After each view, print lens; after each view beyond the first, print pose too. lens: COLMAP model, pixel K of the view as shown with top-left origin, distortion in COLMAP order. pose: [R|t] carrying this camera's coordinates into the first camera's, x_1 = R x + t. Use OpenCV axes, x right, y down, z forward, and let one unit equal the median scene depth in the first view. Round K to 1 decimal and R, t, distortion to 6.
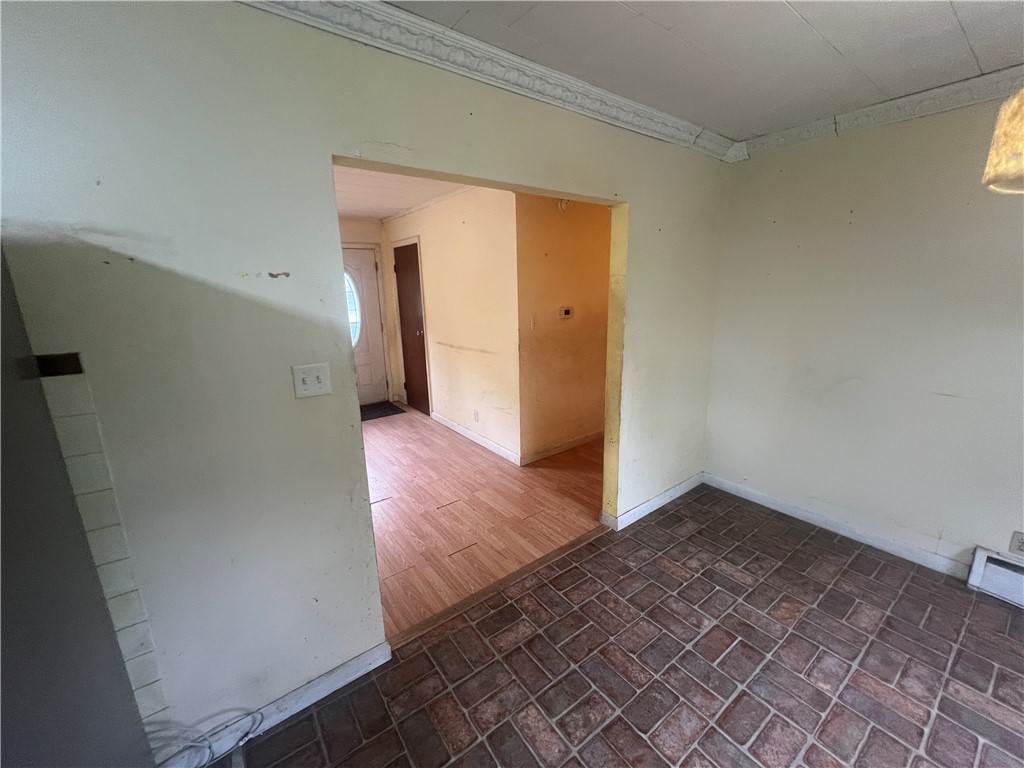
lens RADIAL K [[417.4, 0, 512.0], [0, 417.4, 384.0], [0, 0, 1]] dist [-0.000118, -0.000004]
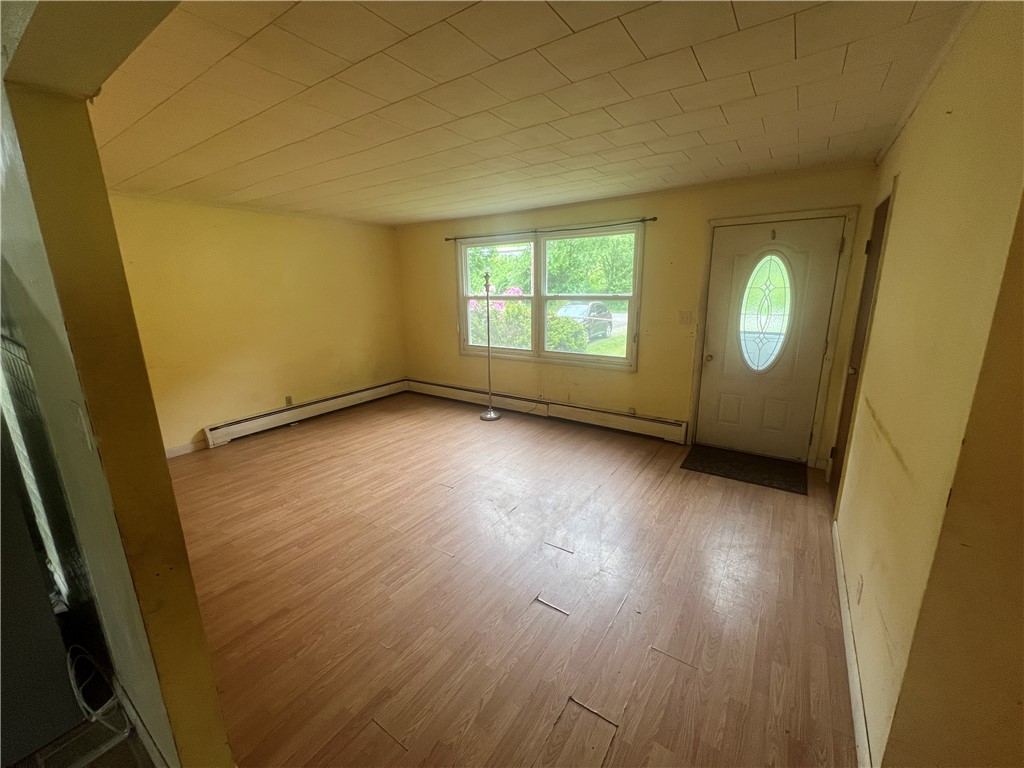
lens RADIAL K [[413.8, 0, 512.0], [0, 413.8, 384.0], [0, 0, 1]] dist [-0.000236, 0.000015]
pose [[0.319810, 0.238381, -0.917004, 0.109506], [-0.212894, 0.961164, 0.175613, -0.097007], [0.923254, 0.139061, 0.358140, 0.388486]]
